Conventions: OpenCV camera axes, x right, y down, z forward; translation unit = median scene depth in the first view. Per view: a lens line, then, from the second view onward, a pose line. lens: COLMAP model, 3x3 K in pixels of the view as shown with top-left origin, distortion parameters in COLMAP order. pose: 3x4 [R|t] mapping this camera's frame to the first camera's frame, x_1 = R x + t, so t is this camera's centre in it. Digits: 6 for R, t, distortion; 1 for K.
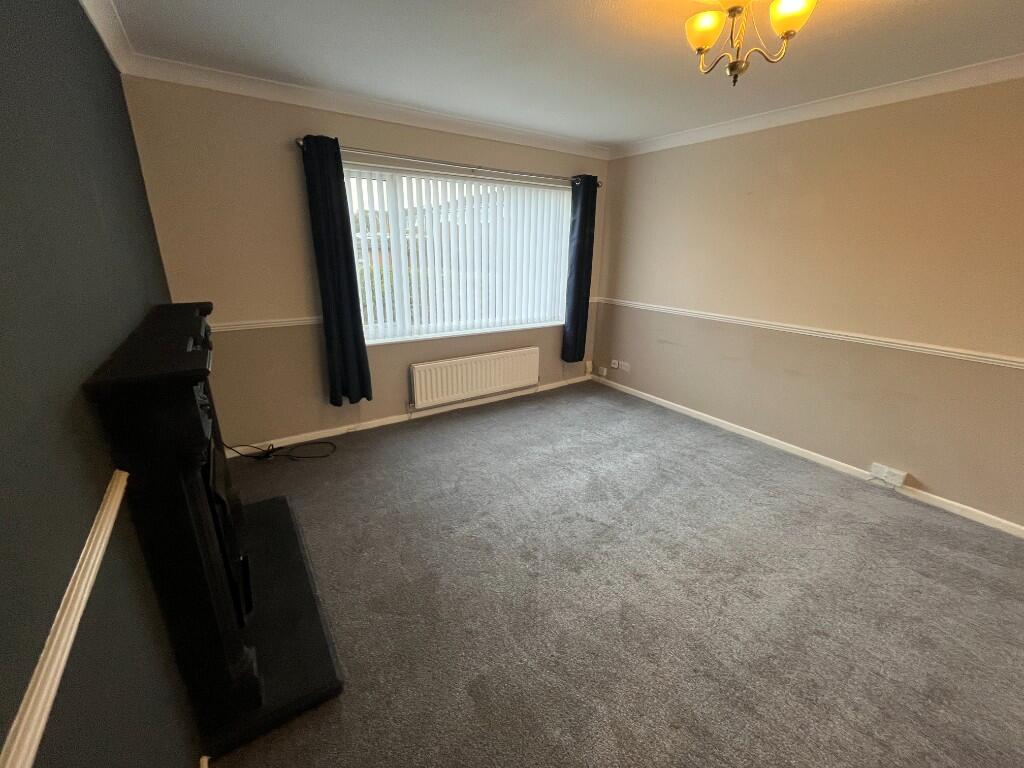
lens RADIAL K [[416.2, 0, 512.0], [0, 416.2, 384.0], [0, 0, 1]] dist [-0.004743, -0.000088]
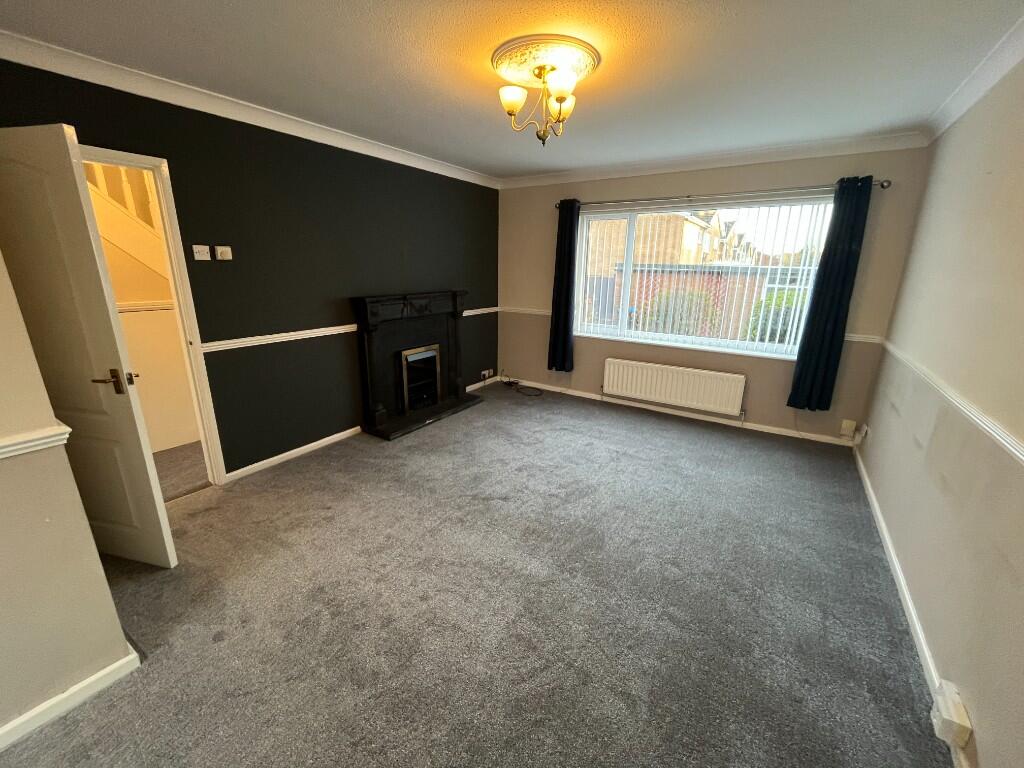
lens RADIAL K [[416.2, 0, 512.0], [0, 416.2, 384.0], [0, 0, 1]] dist [-0.004743, -0.000088]
pose [[0.385380, 0.240612, -0.890835, 0.781828], [-0.297095, 0.946353, 0.127082, -0.043449], [0.873623, 0.215688, 0.436191, 0.189410]]
